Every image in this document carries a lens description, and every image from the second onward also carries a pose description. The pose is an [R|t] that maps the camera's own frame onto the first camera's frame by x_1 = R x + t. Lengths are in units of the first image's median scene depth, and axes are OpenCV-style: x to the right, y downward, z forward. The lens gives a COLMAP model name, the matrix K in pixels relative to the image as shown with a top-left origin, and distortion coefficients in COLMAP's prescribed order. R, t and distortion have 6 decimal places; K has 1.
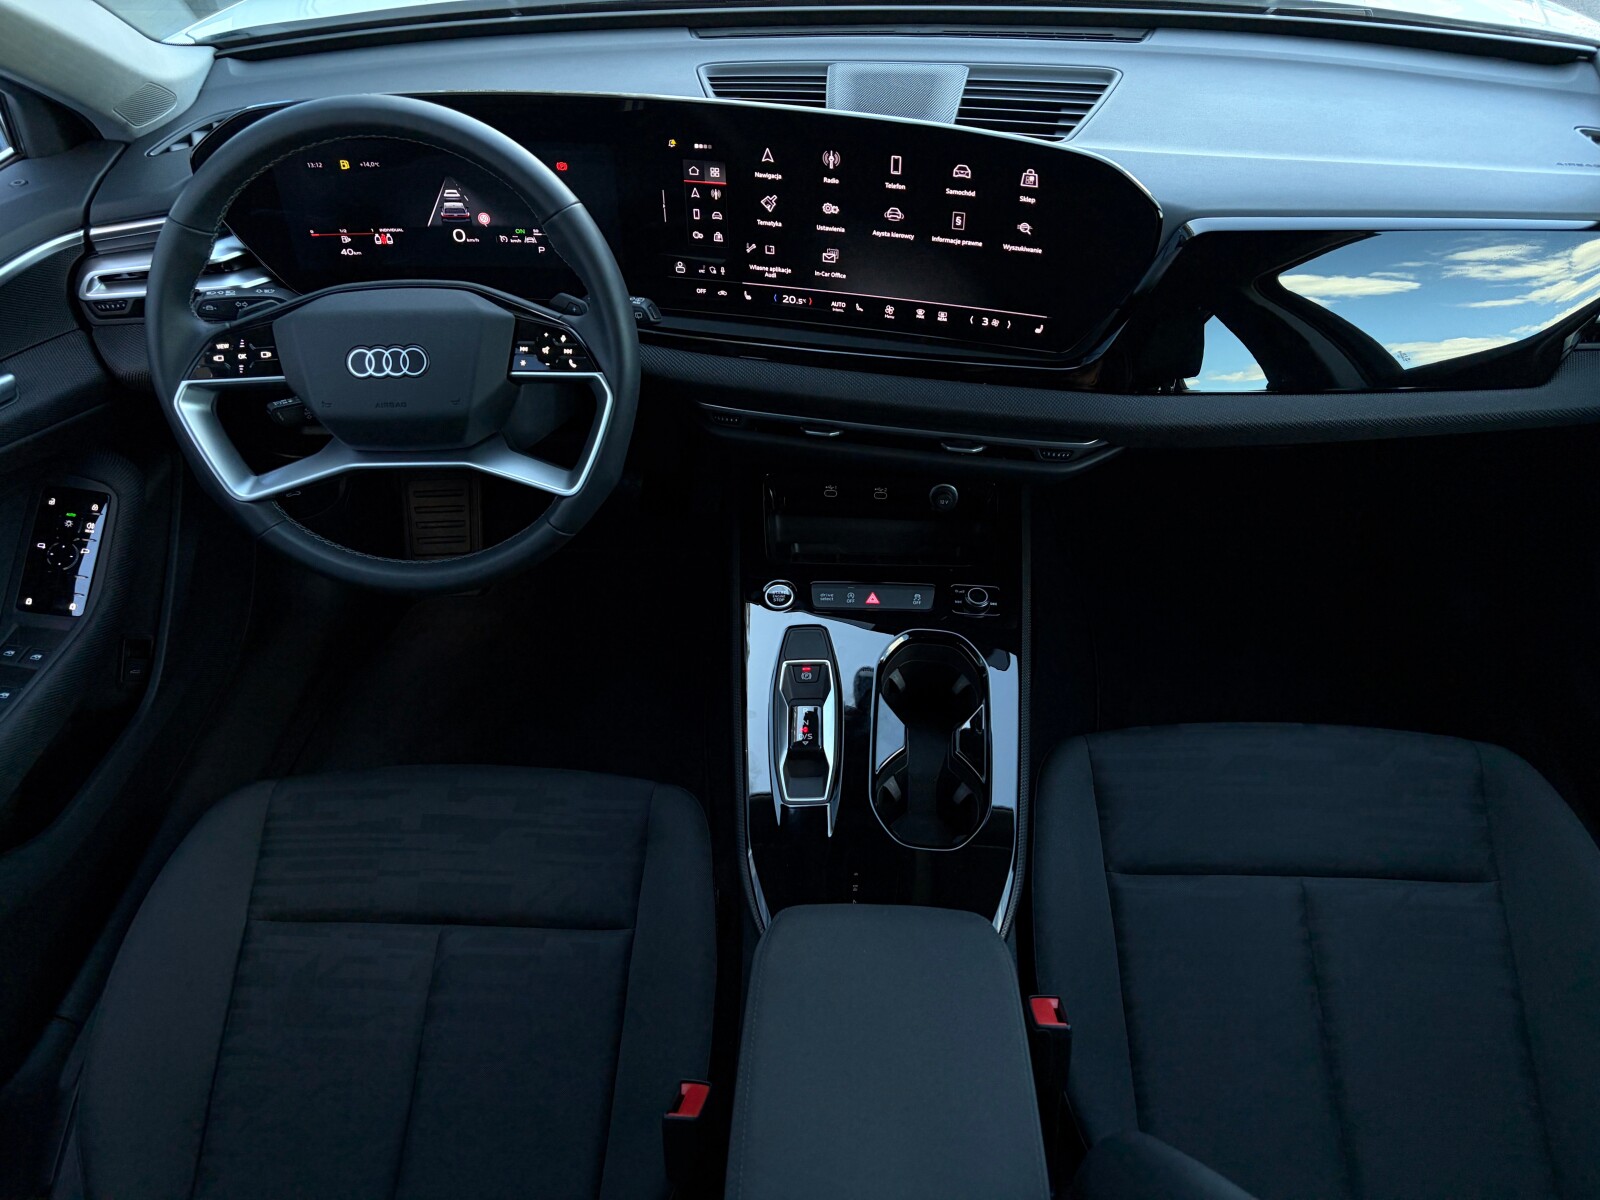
lens RADIAL K [[1204.8, 0, 797.8], [0, 1204.8, 602.8], [0, 0, 1]] dist [0.049835, -0.052863]
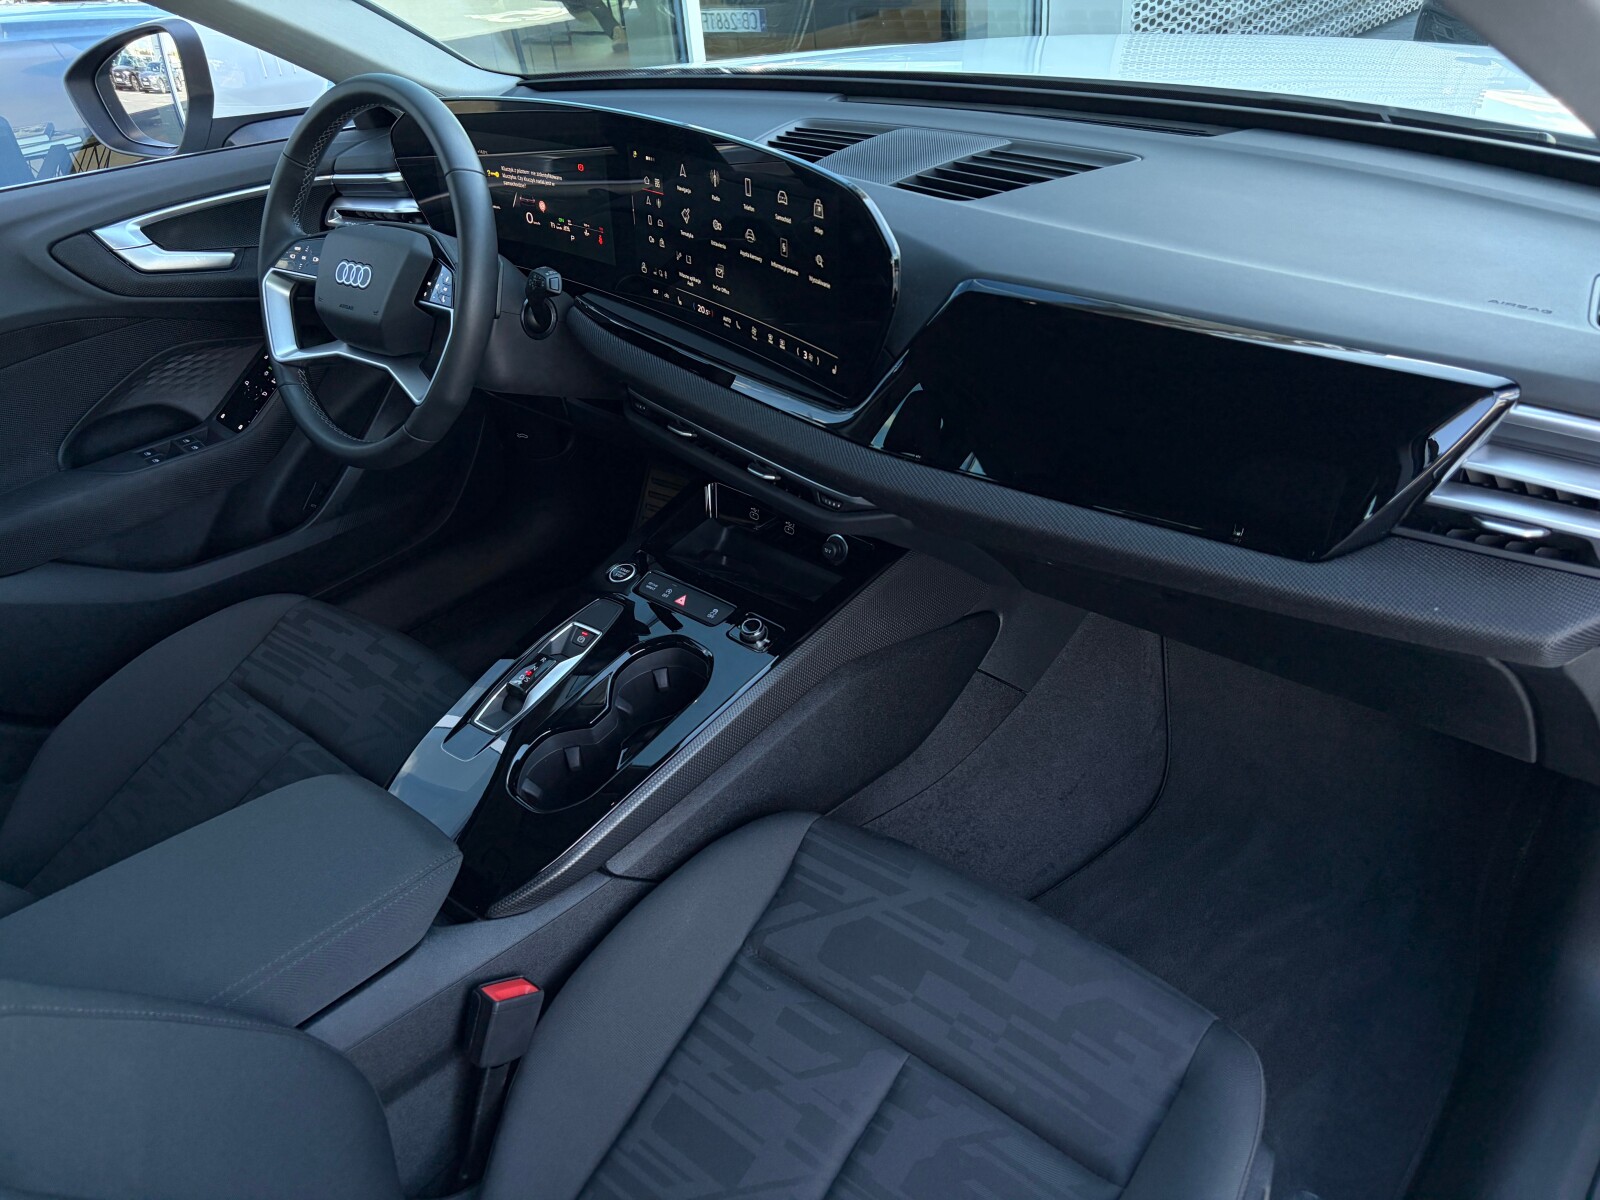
lens RADIAL K [[1204.8, 0, 797.5], [0, 1204.8, 608.1], [0, 0, 1]] dist [0.049835, -0.052863]
pose [[0.779688, 0.302832, -0.548070, 0.744062], [-0.365918, 0.930625, -0.006348, -0.028886], [0.508125, 0.205498, 0.836409, 0.203514]]
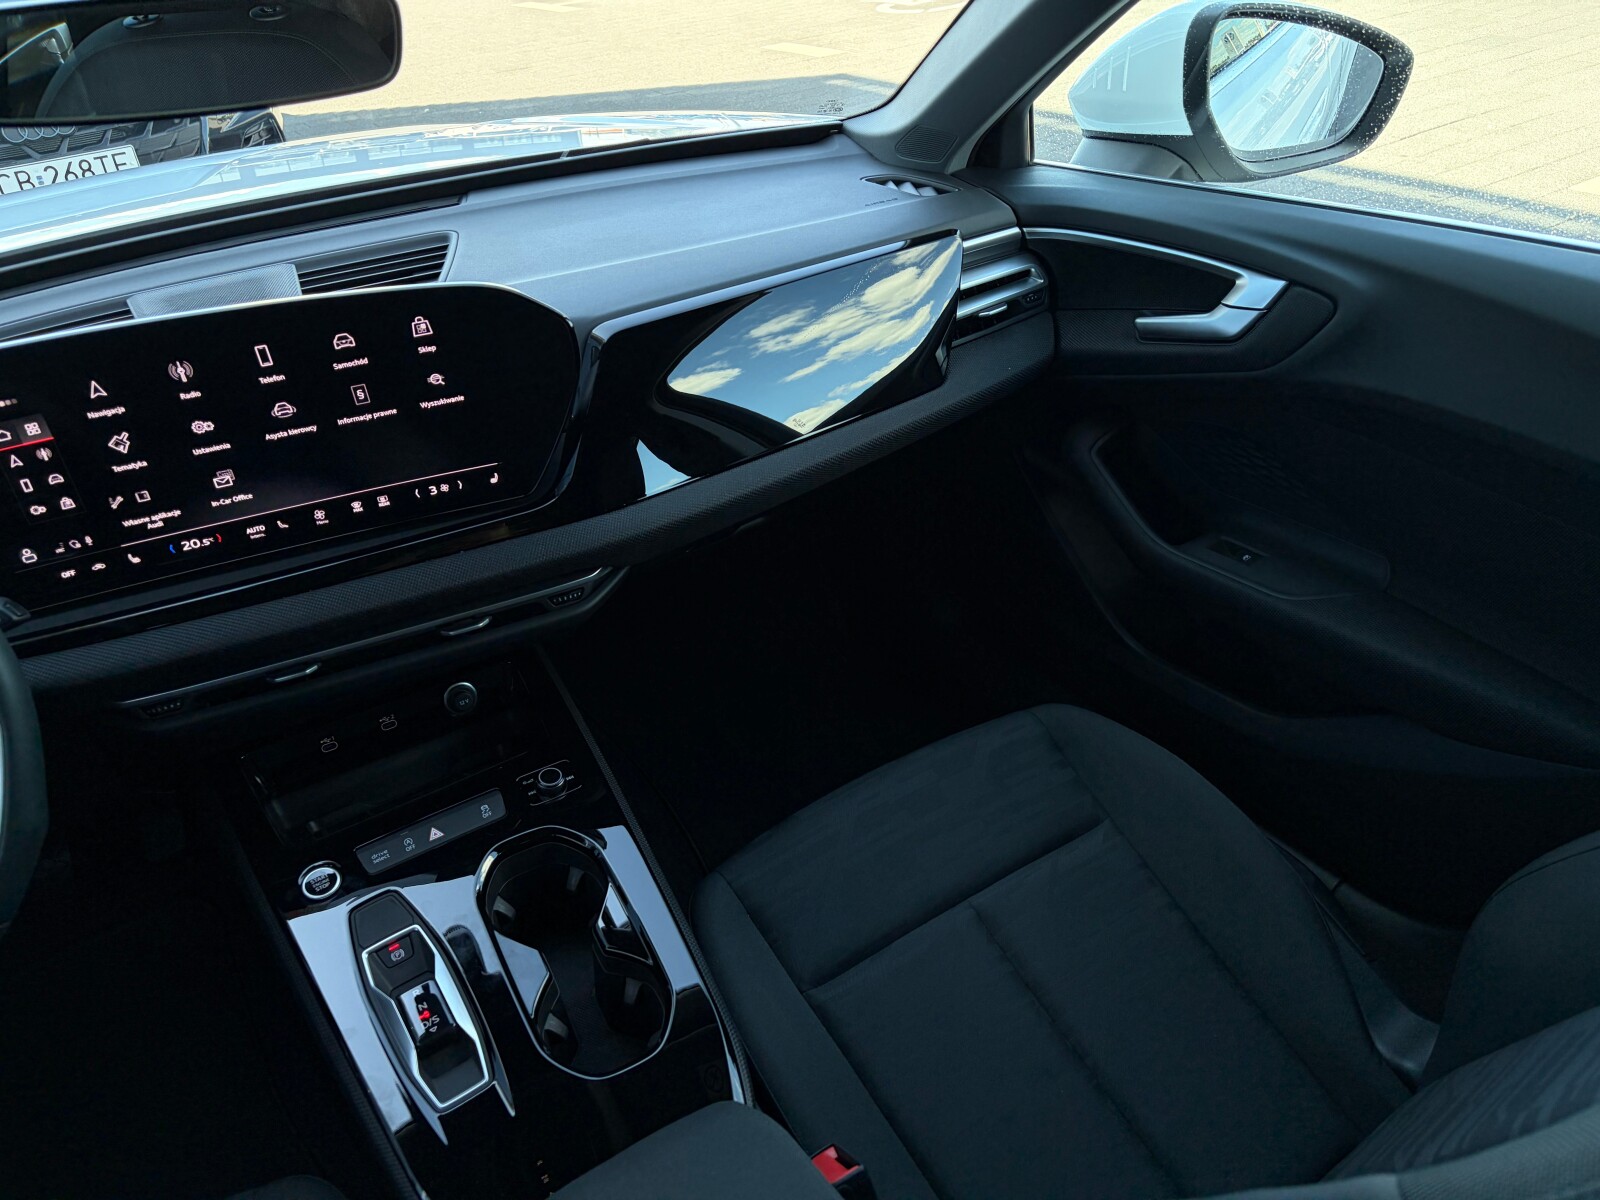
lens RADIAL K [[1204.8, 0, 803.1], [0, 1204.8, 606.7], [0, 0, 1]] dist [0.049835, -0.052863]
pose [[0.822169, -0.356694, 0.443631, -0.047604], [0.429439, 0.900216, -0.072065, 0.026552], [-0.373659, 0.249762, 0.893307, 0.116050]]
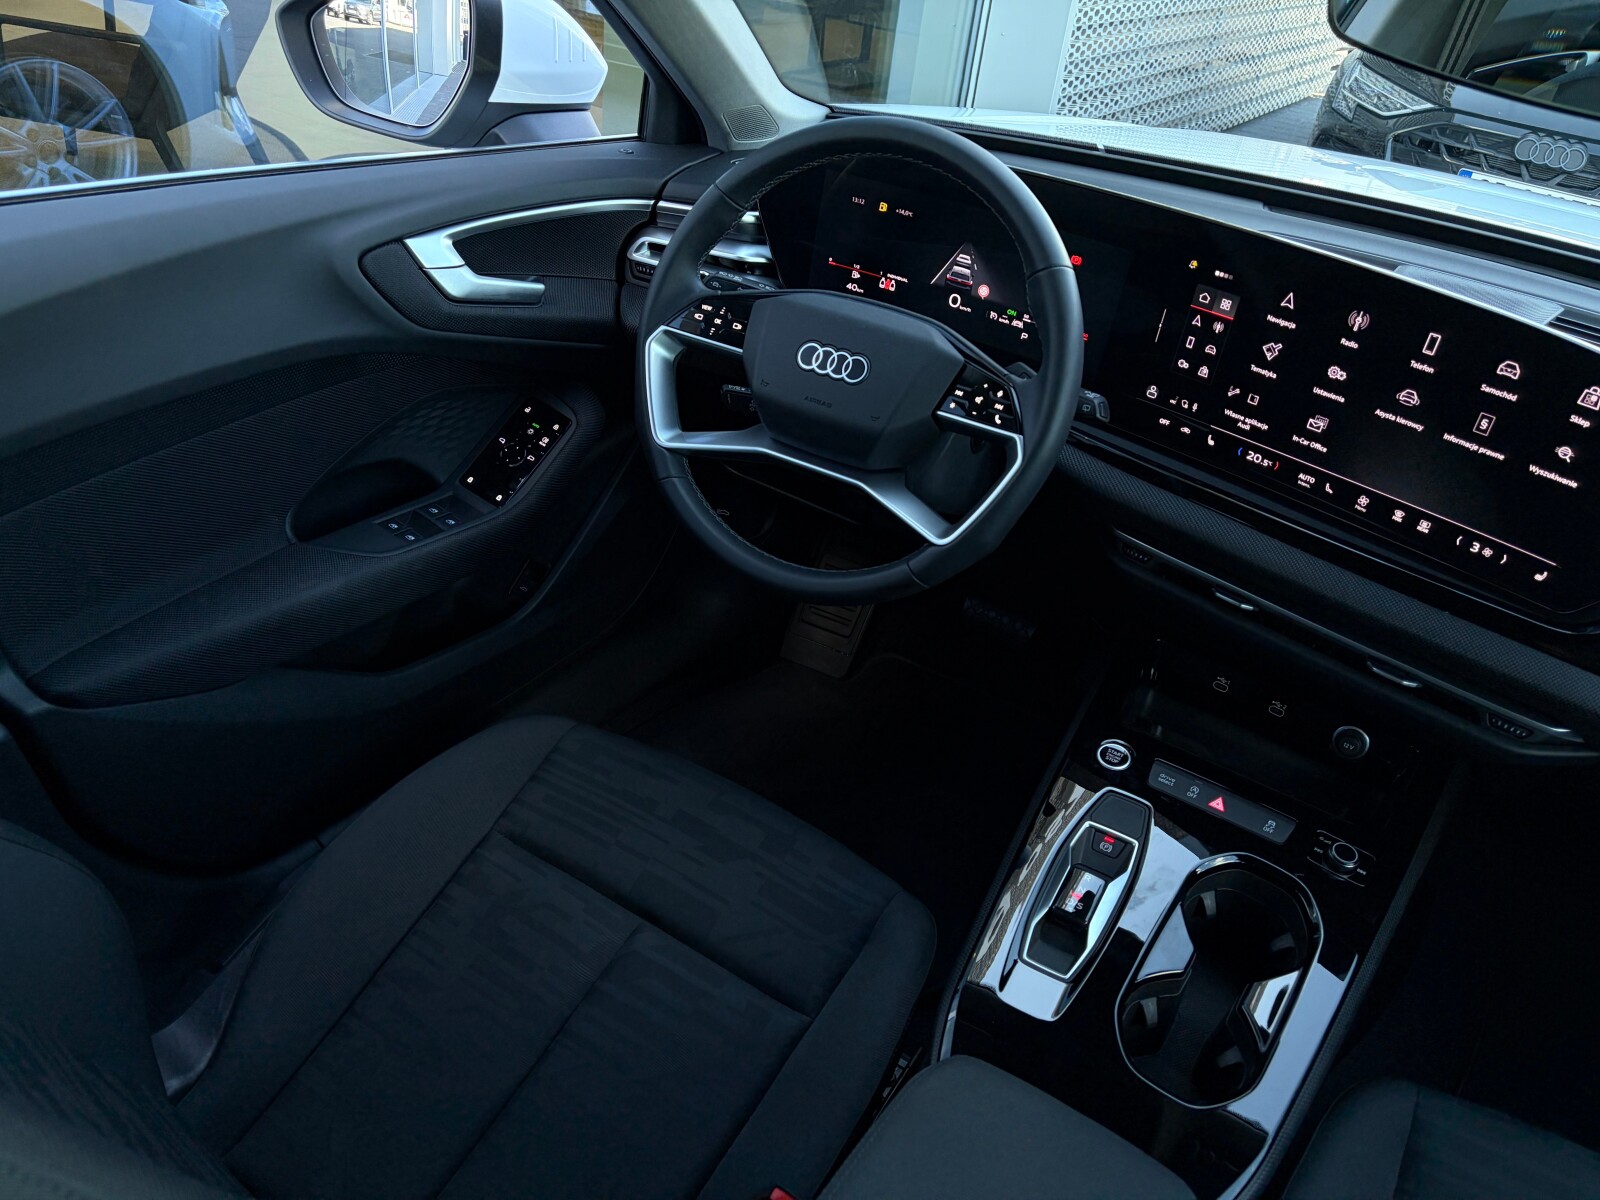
lens RADIAL K [[1204.8, 0, 798.9], [0, 1204.8, 604.8], [0, 0, 1]] dist [0.049835, -0.052863]
pose [[0.859511, 0.364816, -0.357981, 0.066759], [-0.424989, 0.899201, -0.104027, 0.090456], [0.283946, 0.241550, 0.927916, 0.086209]]
